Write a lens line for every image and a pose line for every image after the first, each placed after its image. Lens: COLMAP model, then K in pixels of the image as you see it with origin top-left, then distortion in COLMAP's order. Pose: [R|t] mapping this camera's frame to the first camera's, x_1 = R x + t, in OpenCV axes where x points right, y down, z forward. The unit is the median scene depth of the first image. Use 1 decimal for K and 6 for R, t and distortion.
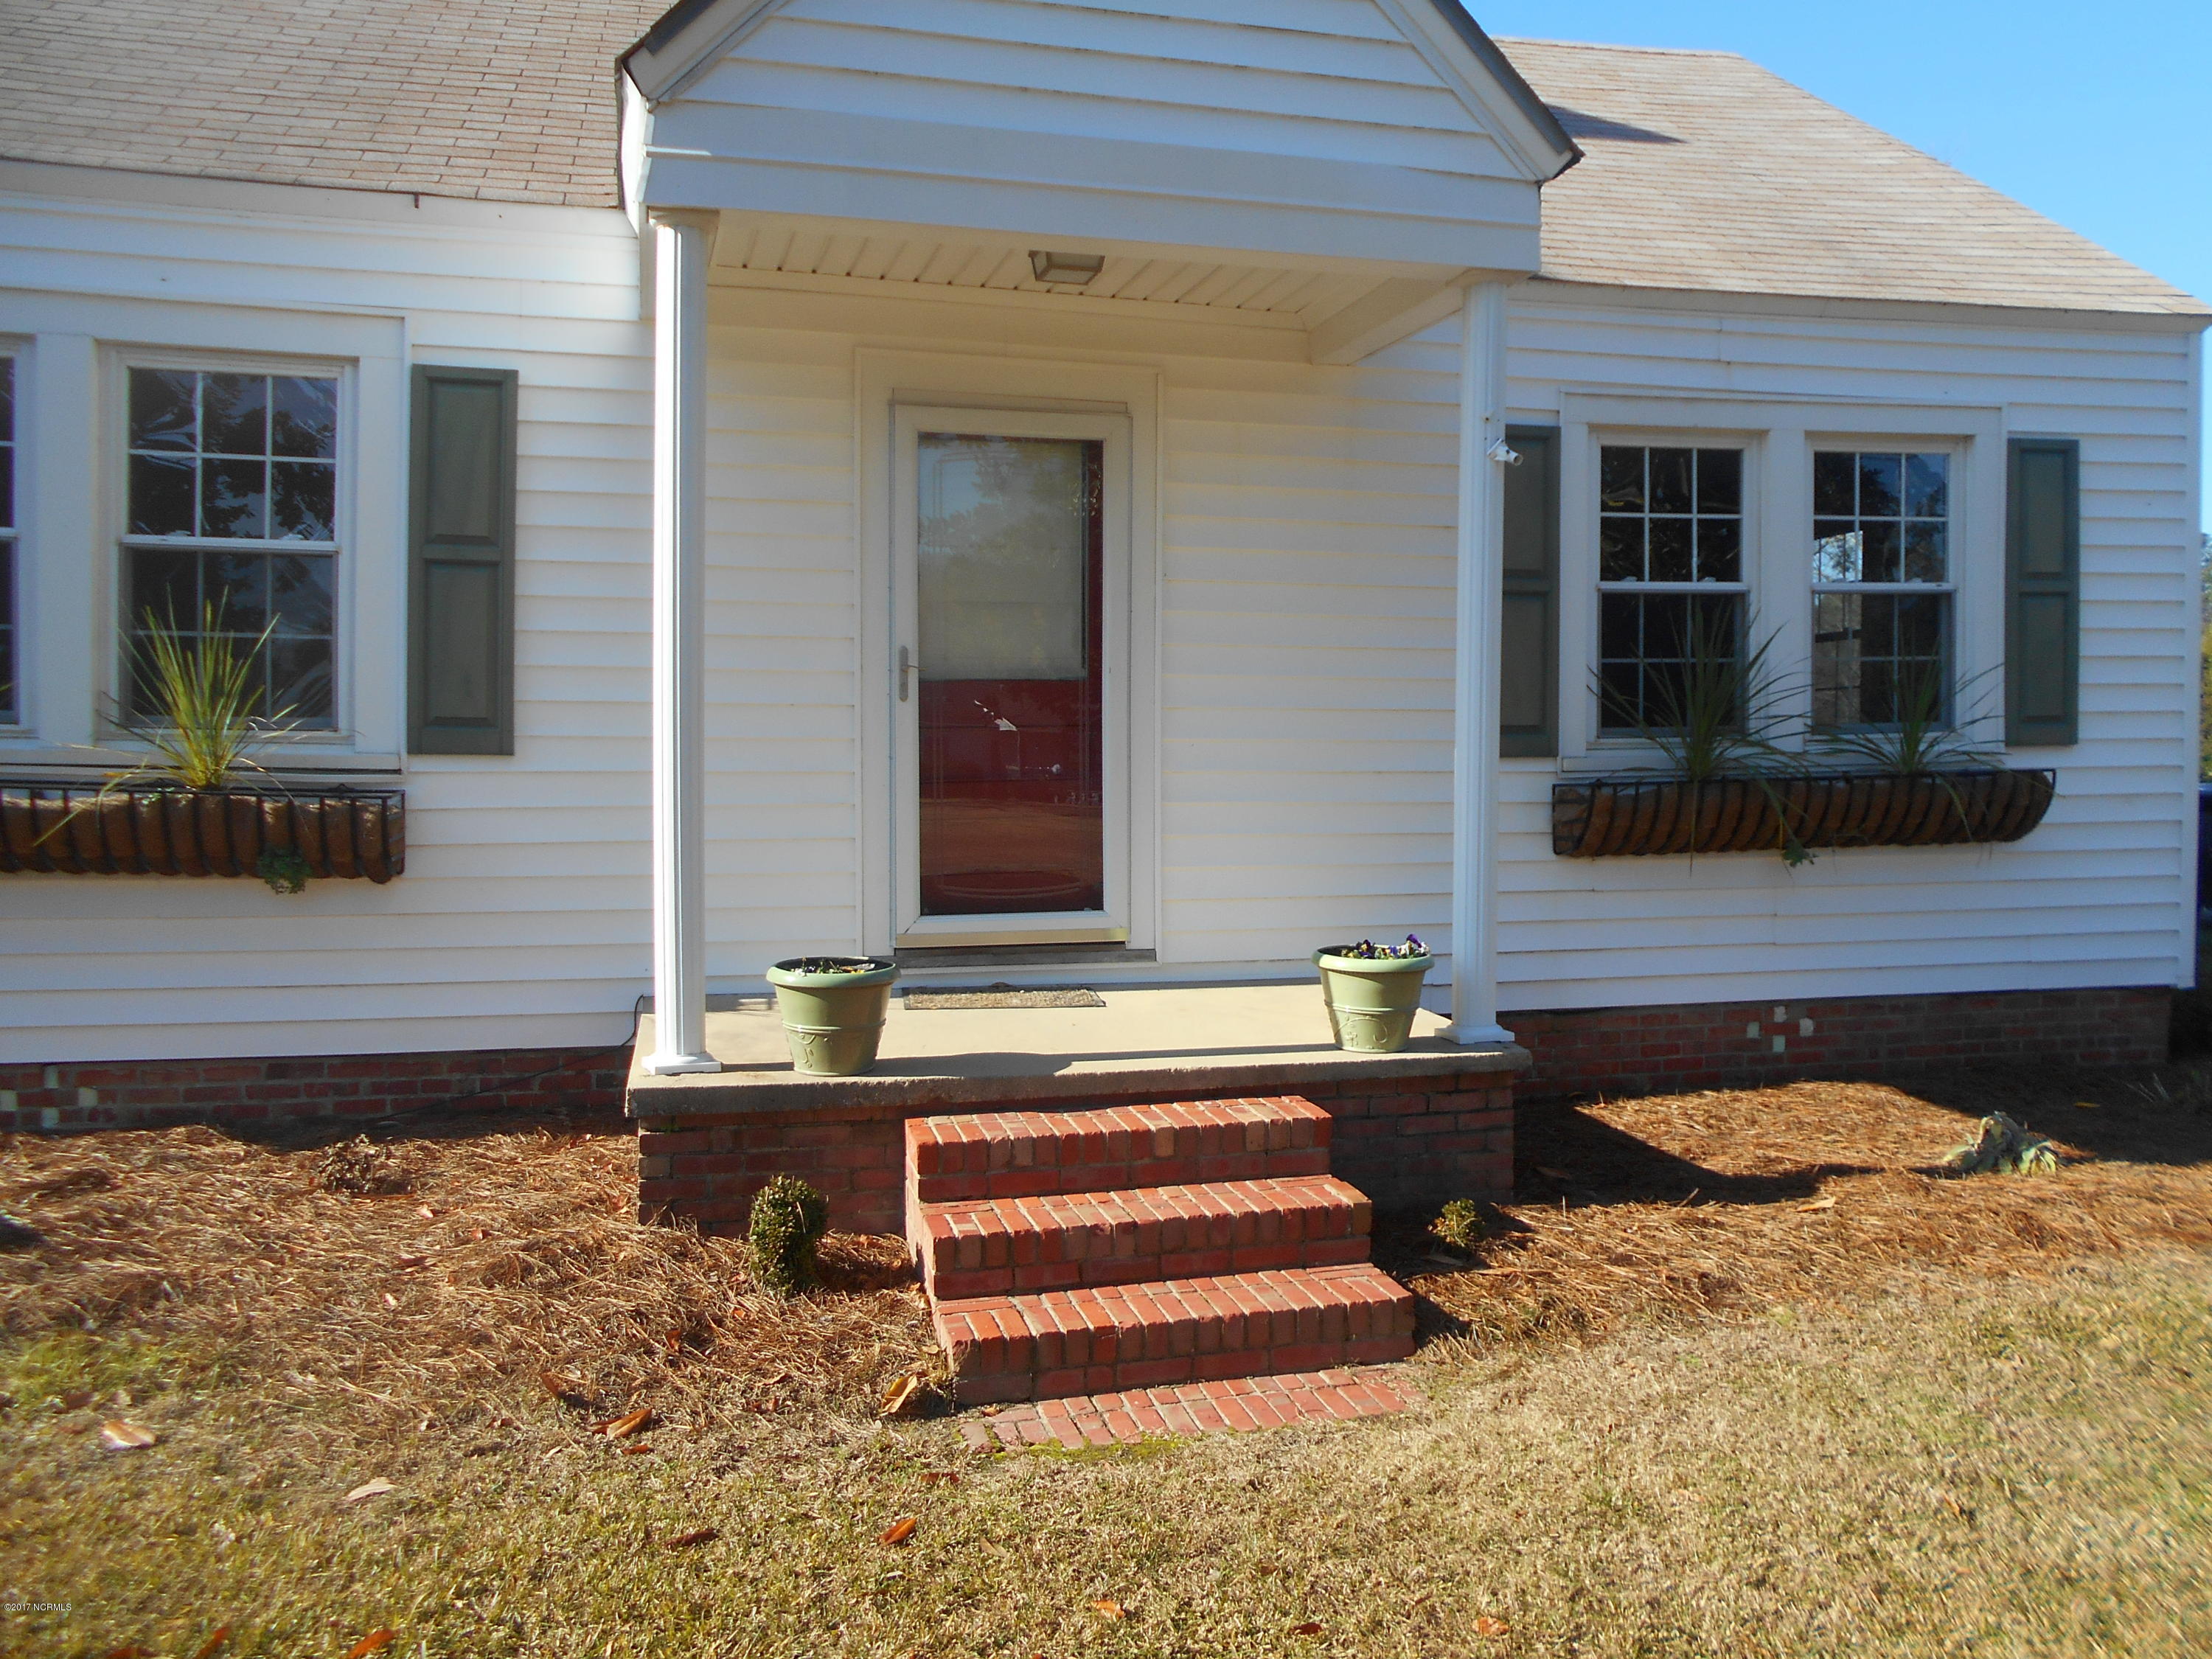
lens RADIAL K [[1822.8, 0, 1073.9], [0, 1822.8, 799.7], [0, 0, 1]] dist [0.002148, 0.004067]
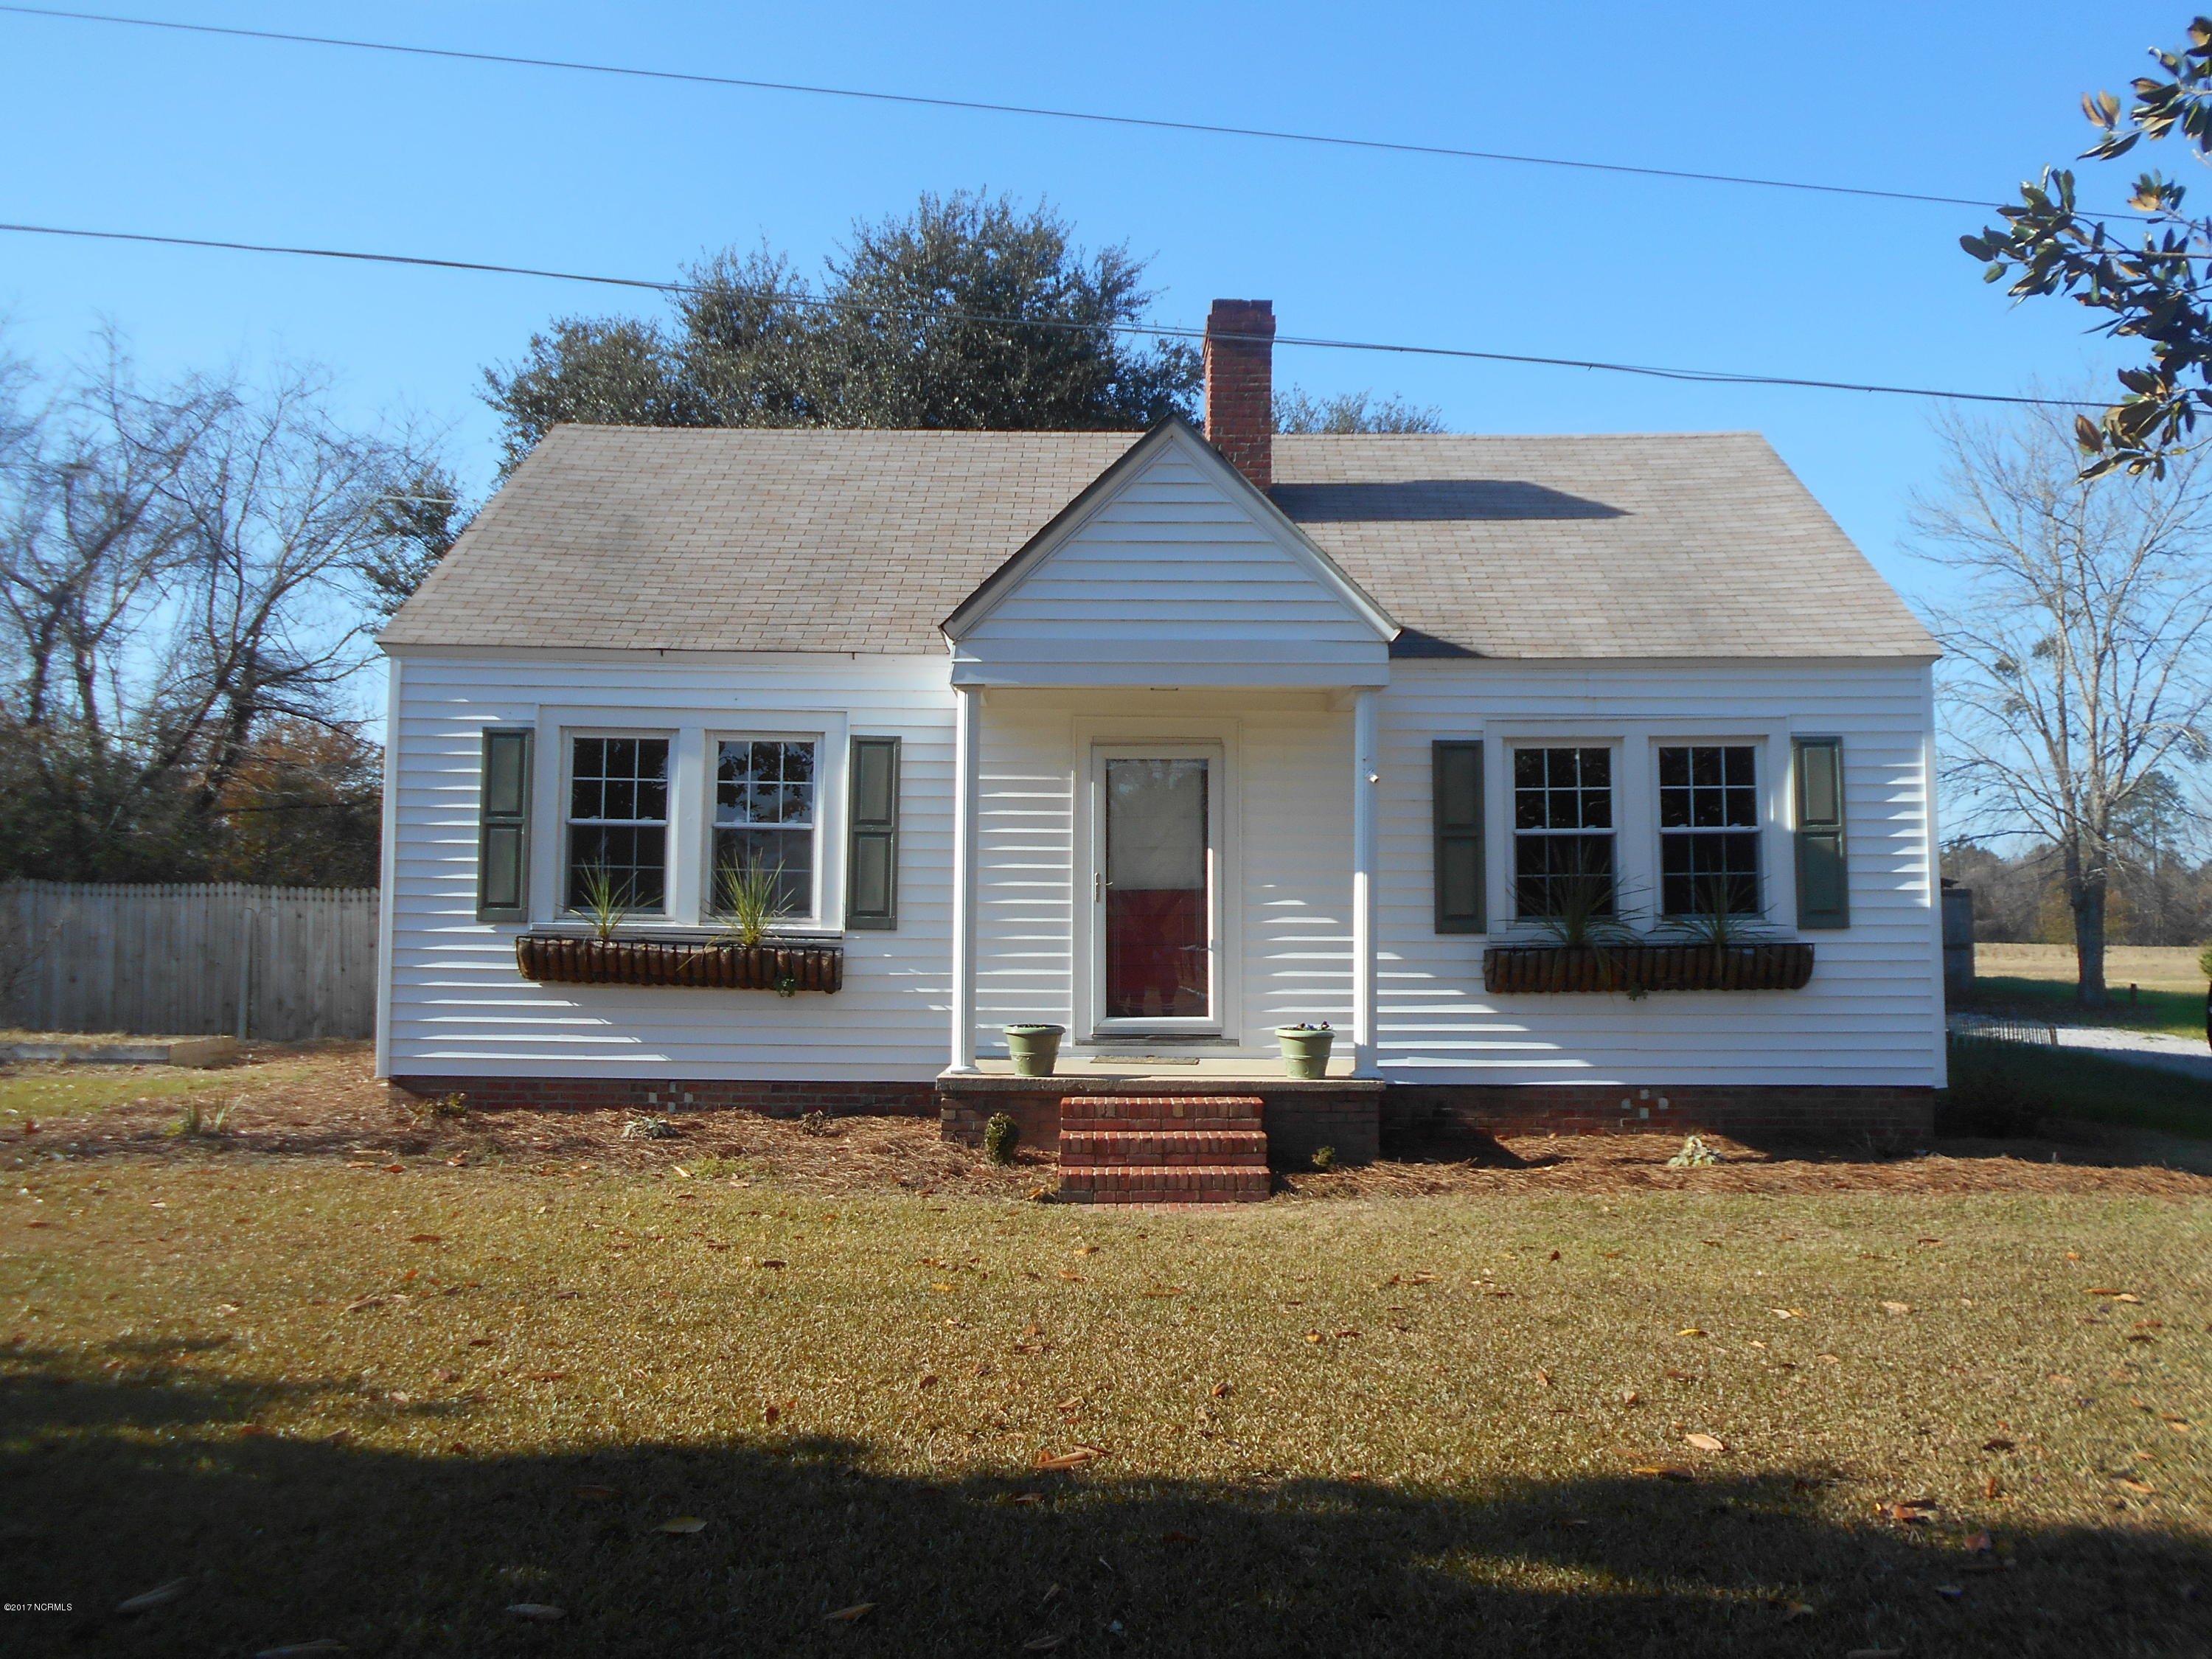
lens RADIAL K [[1783.2, 0, 1106.0], [0, 1783.2, 829.5], [0, 0, 1]] dist [0.179152, -0.000229]
pose [[0.980532, -0.007816, -0.196206, 0.248192], [-0.008649, 0.996519, -0.082920, 0.022496], [0.196171, 0.083003, 0.977050, -0.714588]]
